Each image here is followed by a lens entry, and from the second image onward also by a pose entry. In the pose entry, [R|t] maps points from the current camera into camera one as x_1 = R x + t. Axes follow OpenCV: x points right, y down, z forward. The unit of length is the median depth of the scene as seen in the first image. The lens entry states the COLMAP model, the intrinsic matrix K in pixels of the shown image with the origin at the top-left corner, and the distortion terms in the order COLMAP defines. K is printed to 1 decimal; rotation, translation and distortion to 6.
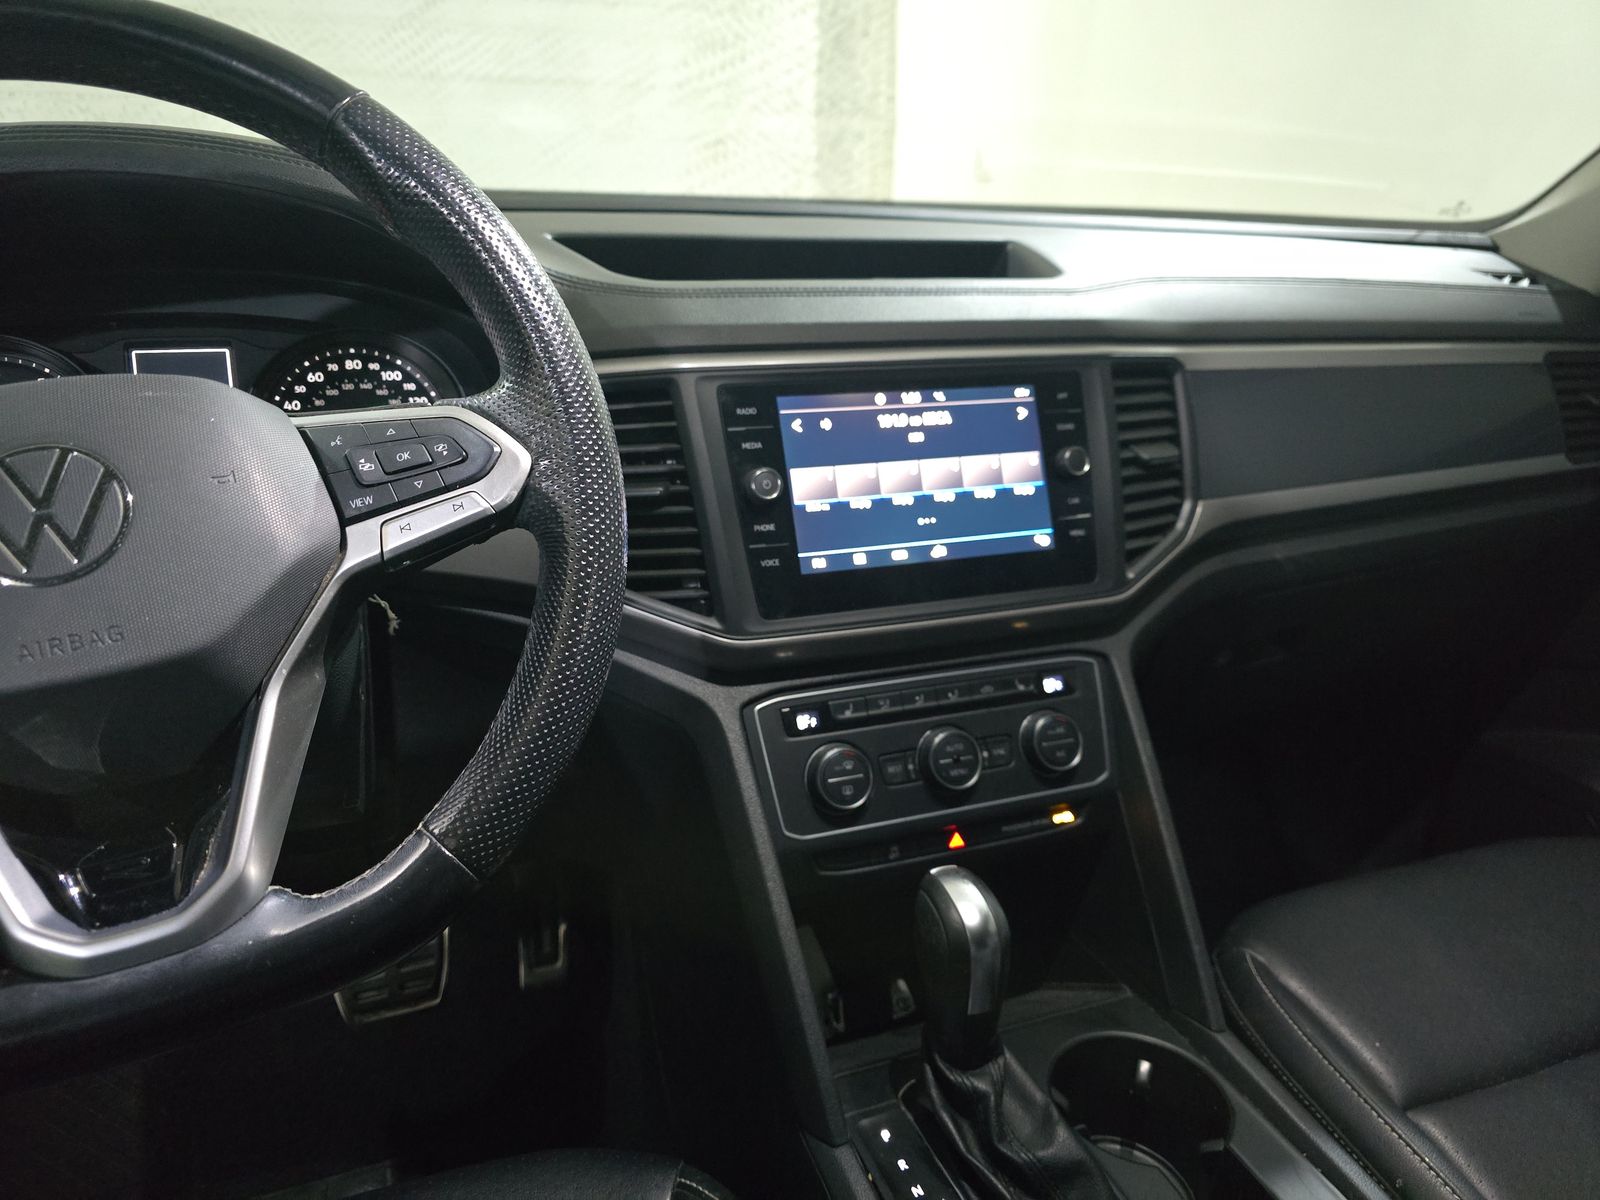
lens RADIAL K [[1086.8, 0, 800.0], [0, 1086.8, 600.0], [0, 0, 1]] dist [0.040591, -0.030120]
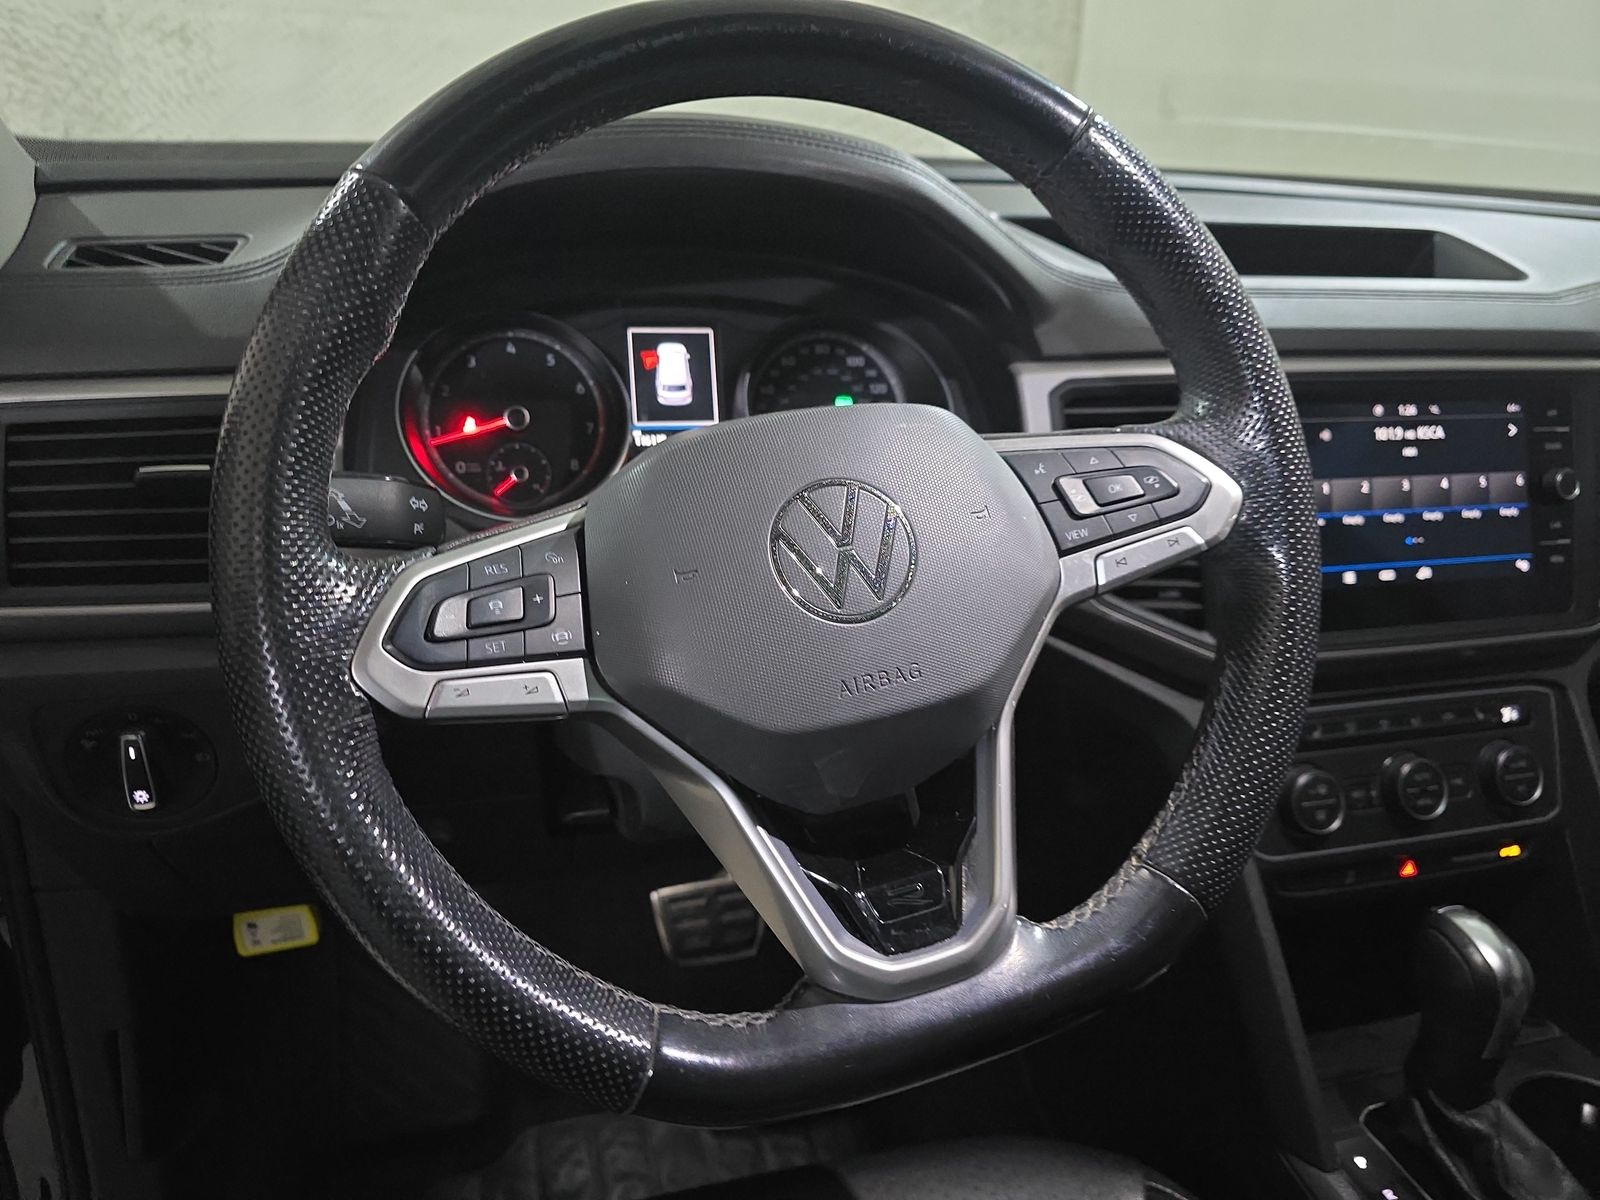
lens RADIAL K [[1081.0, 0, 800.0], [0, 1081.0, 600.0], [0, 0, 1]] dist [-0.016334, -0.003412]
pose [[0.993155, 0.064482, -0.097393, -0.321799], [-0.059354, 0.996739, 0.054667, -0.039585], [0.100600, -0.048512, 0.993744, 0.003445]]
